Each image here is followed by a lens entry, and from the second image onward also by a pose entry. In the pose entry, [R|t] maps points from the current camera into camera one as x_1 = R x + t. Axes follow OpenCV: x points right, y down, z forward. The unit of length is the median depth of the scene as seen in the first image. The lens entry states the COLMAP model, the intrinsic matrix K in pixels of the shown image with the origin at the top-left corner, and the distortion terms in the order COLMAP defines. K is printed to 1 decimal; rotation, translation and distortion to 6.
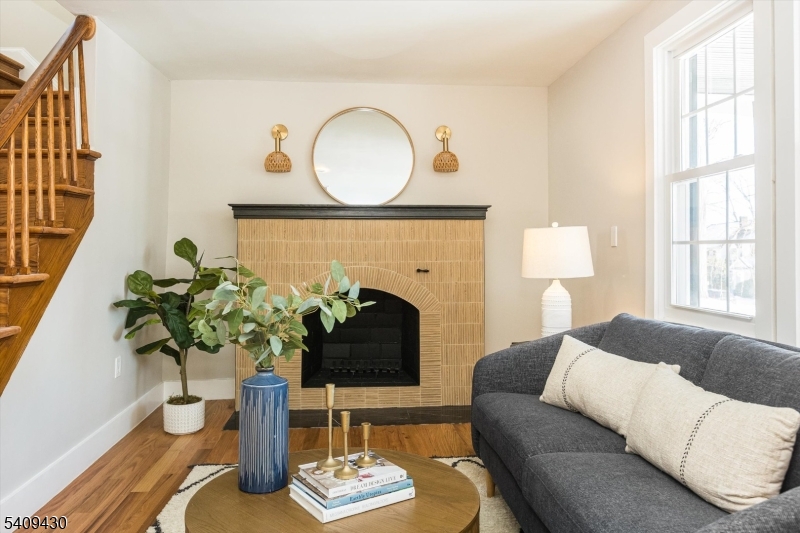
lens RADIAL K [[593.5, 0, 402.6], [0, 593.5, 253.1], [0, 0, 1]] dist [-0.002650, -0.006186]
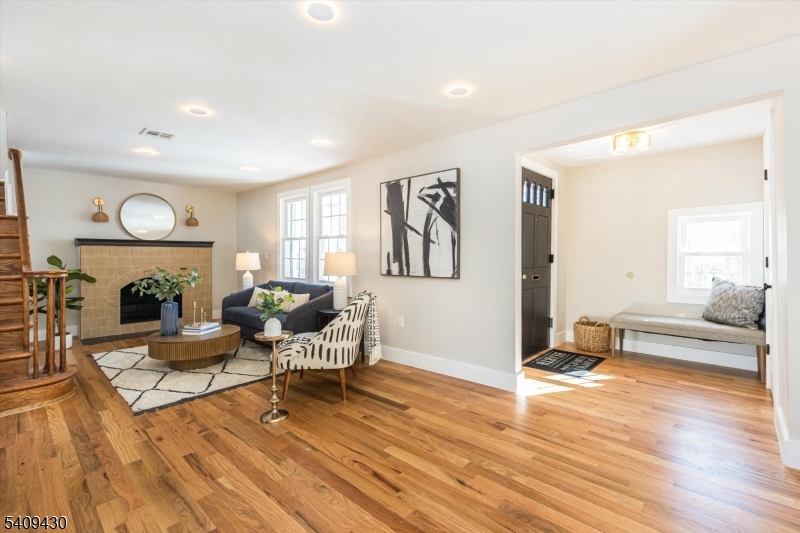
lens RADIAL K [[373.3, 0, 399.9], [0, 373.3, 247.7], [0, 0, 1]] dist [0.000212, 0.000244]
pose [[0.739292, 0.011124, 0.673293, -0.434830], [0.000225, 0.999859, -0.016767, -0.037876], [-0.673385, 0.012547, 0.739186, -0.889233]]
